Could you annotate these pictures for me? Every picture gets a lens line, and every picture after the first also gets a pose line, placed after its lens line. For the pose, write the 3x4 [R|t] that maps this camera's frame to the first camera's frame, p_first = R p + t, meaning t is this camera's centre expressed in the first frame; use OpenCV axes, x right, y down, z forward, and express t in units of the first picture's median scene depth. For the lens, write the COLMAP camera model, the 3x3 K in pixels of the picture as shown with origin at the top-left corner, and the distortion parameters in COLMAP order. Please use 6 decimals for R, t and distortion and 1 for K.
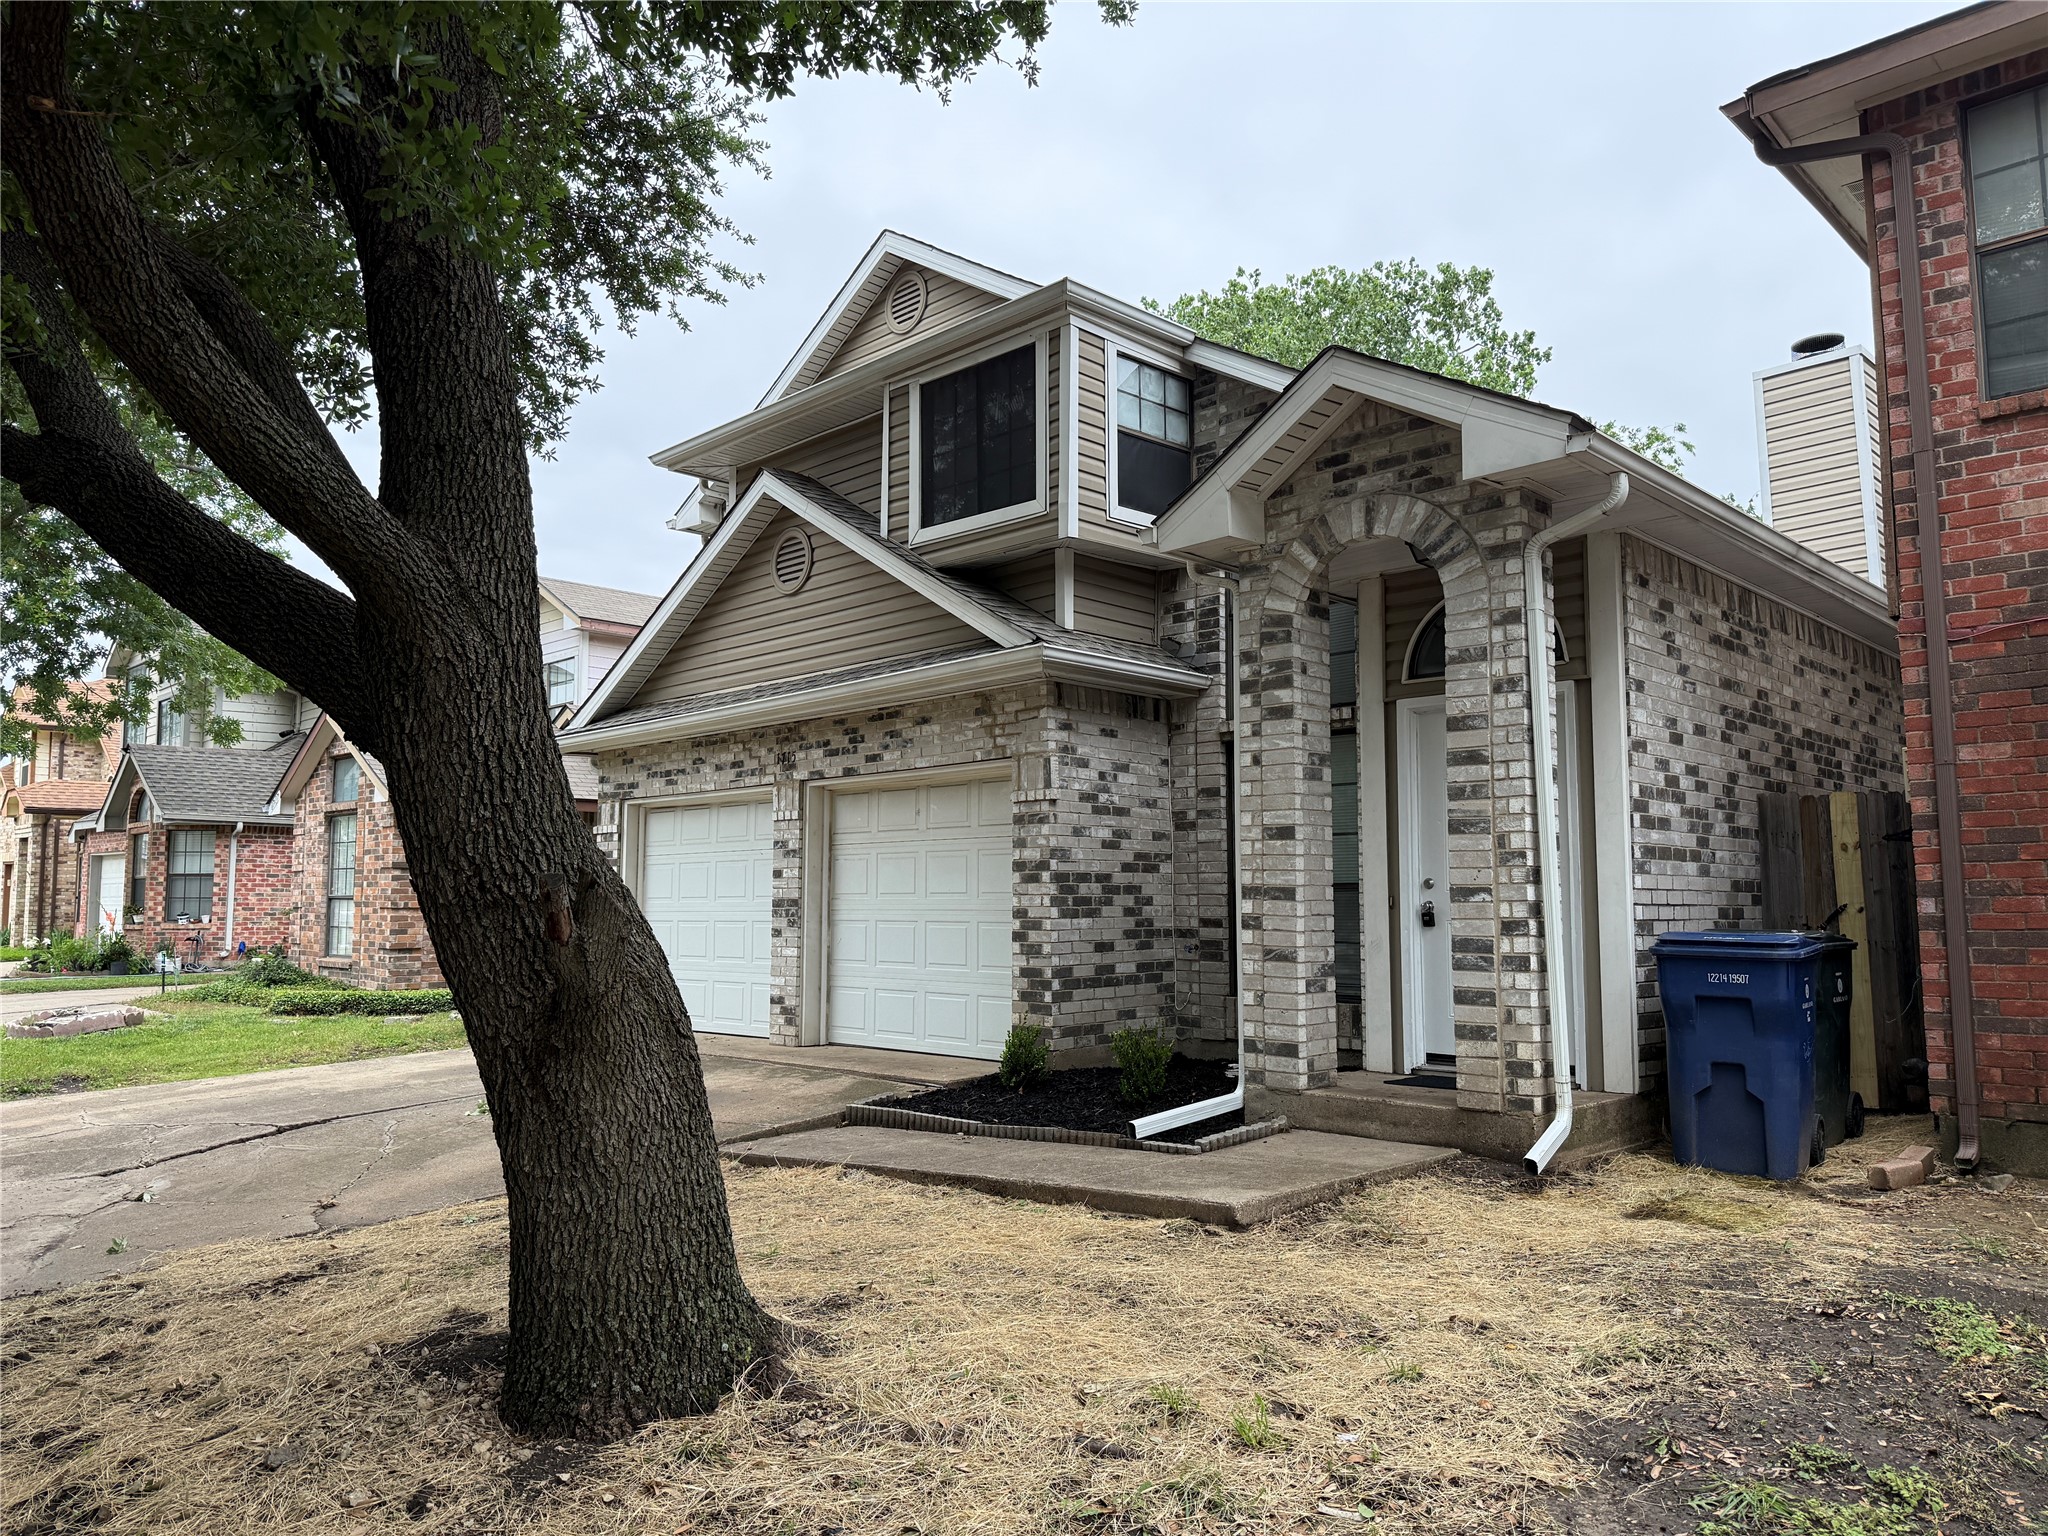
lens RADIAL K [[1440.9, 0, 1023.4], [0, 1440.9, 772.5], [0, 0, 1]] dist [0.061098, 0.000513]
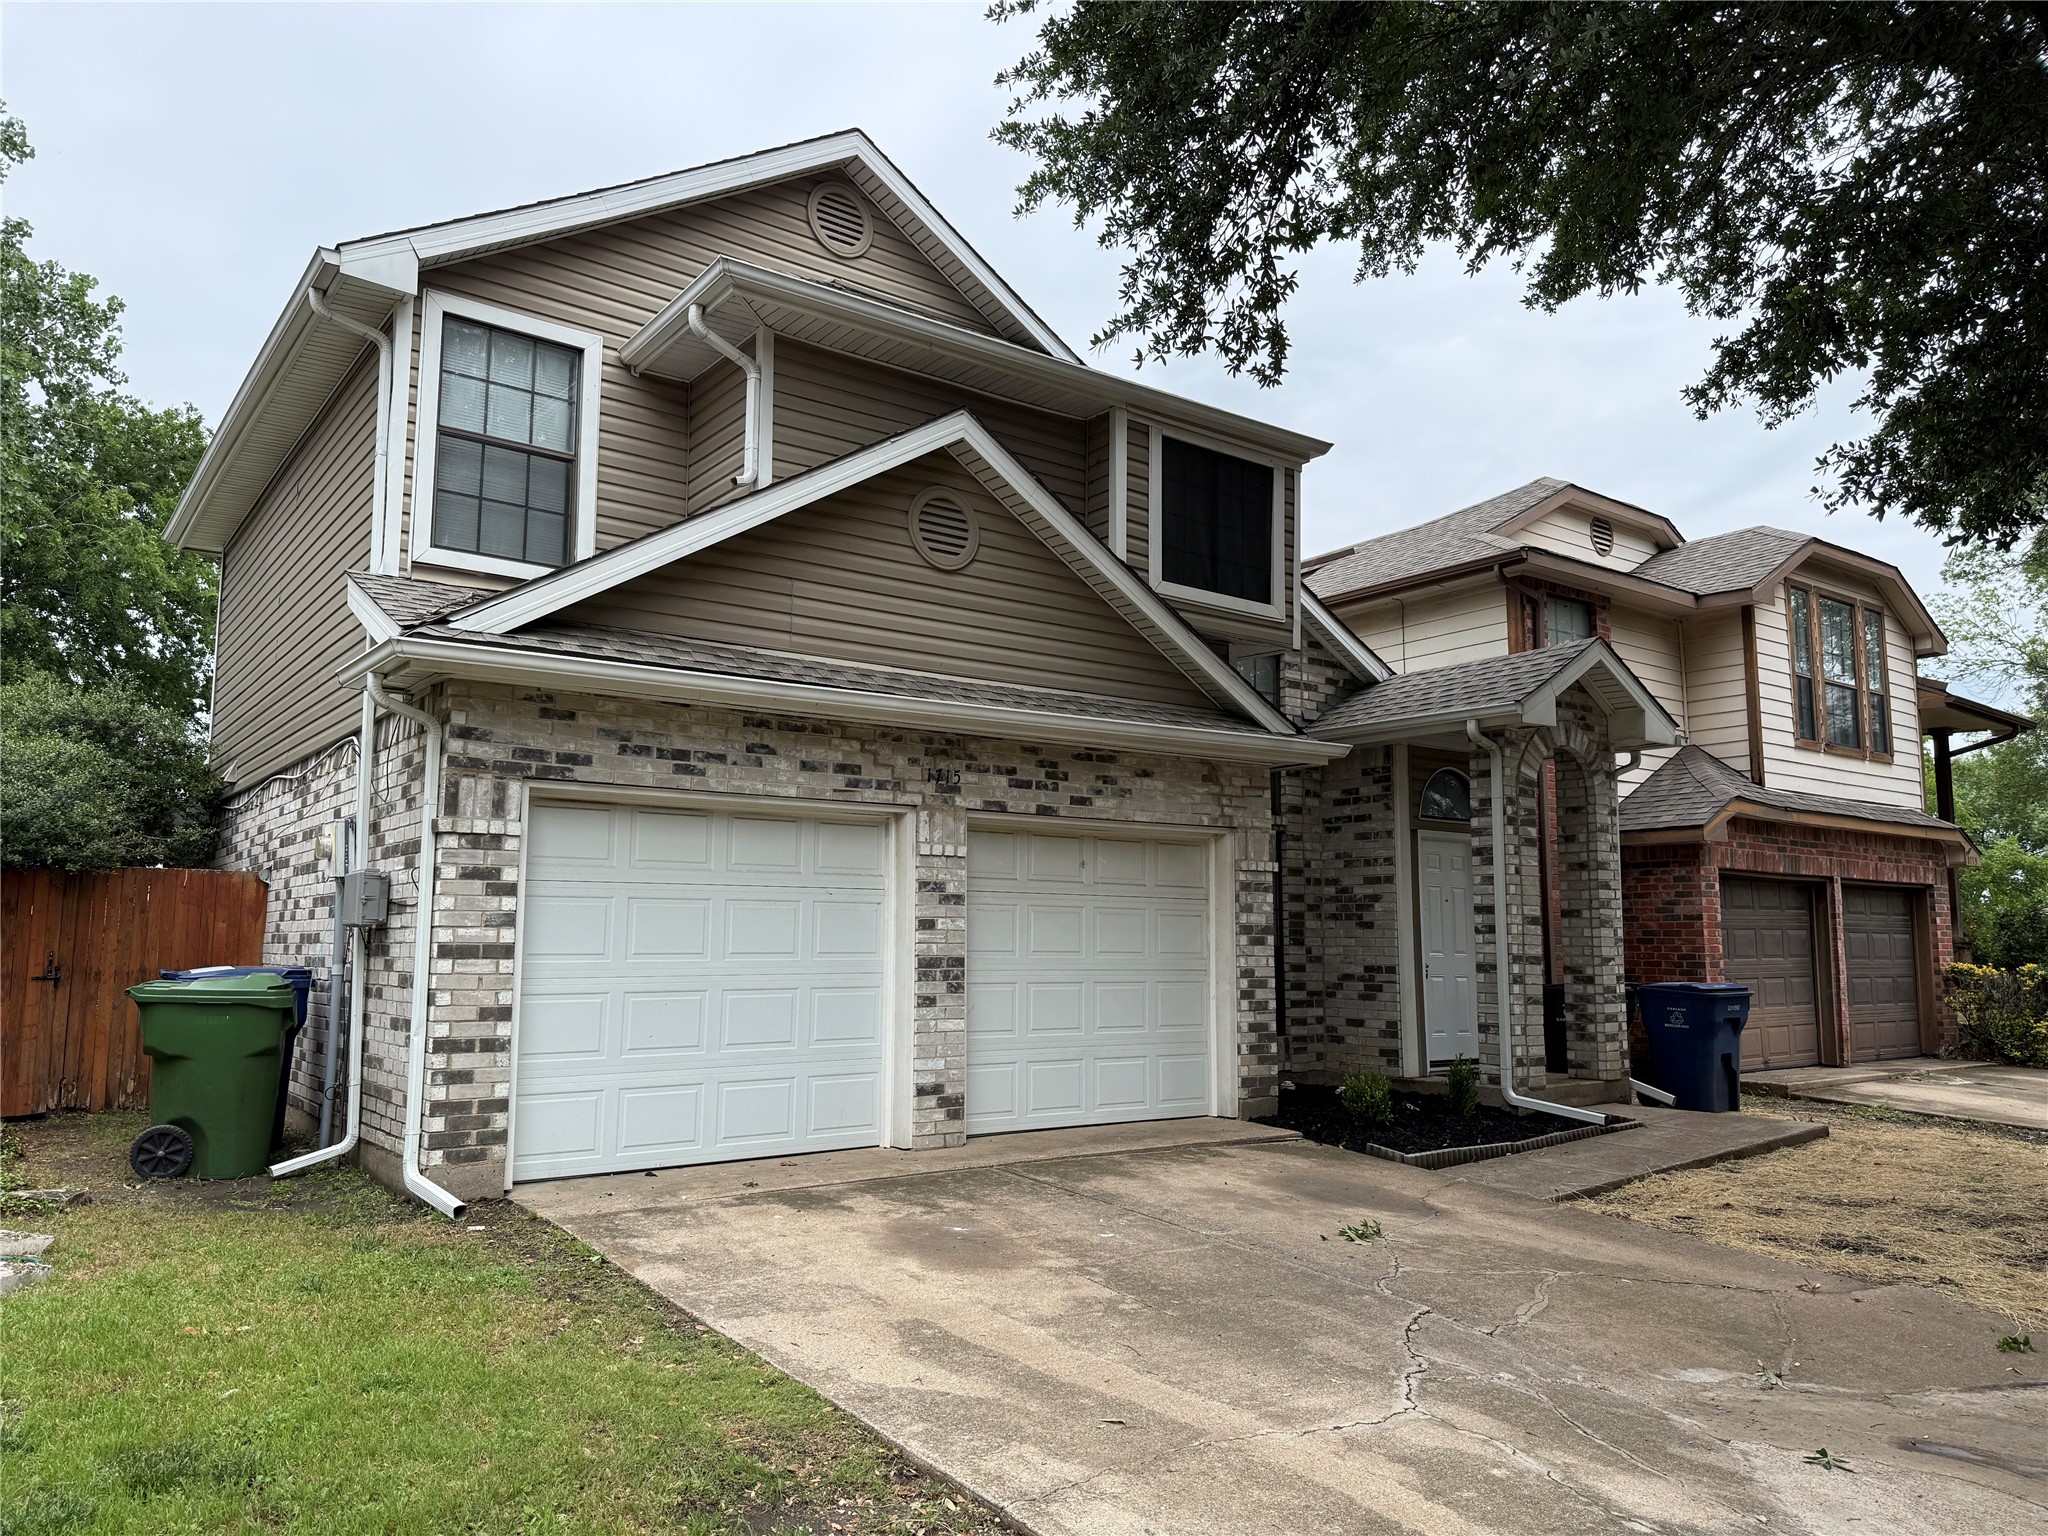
lens RADIAL K [[1440.9, 0, 1024.3], [0, 1440.9, 766.4], [0, 0, 1]] dist [0.061098, 0.000513]
pose [[0.150239, 0.124840, 0.980736, -0.983004], [-0.098500, 0.988950, -0.110796, 0.070960], [-0.983731, -0.079957, 0.160875, 0.881558]]
